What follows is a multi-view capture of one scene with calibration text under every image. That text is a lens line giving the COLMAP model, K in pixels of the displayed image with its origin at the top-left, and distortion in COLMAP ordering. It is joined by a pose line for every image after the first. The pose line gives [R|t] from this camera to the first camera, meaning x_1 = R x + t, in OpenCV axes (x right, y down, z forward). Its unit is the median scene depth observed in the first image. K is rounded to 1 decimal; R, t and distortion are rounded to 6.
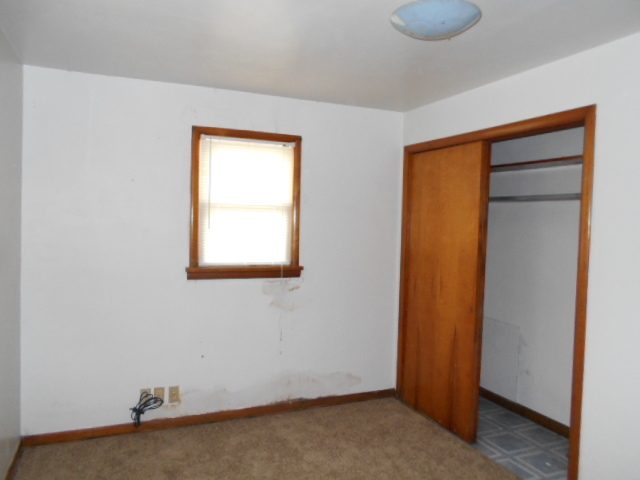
lens RADIAL K [[499.3, 0, 320.0], [0, 499.3, 240.0], [0, 0, 1]] dist [-0.058469, 0.074519]
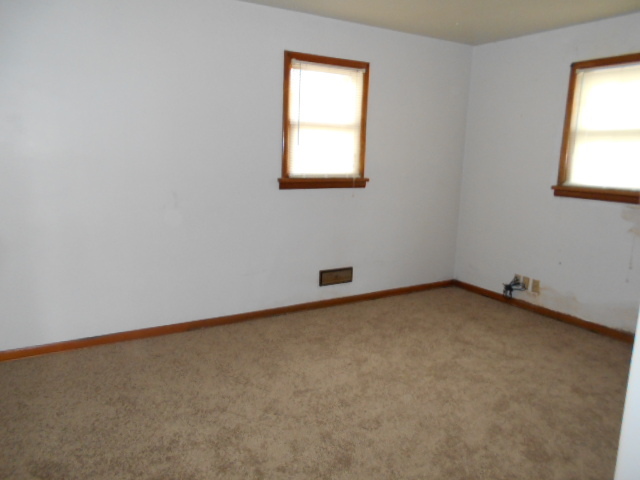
lens RADIAL K [[499.3, 0, 320.0], [0, 499.3, 240.0], [0, 0, 1]] dist [-0.058469, 0.074519]
pose [[0.140172, 0.155241, -0.977881, 0.841566], [-0.066187, 0.986892, 0.147184, 0.046592], [0.987913, 0.044092, 0.148609, 0.265886]]
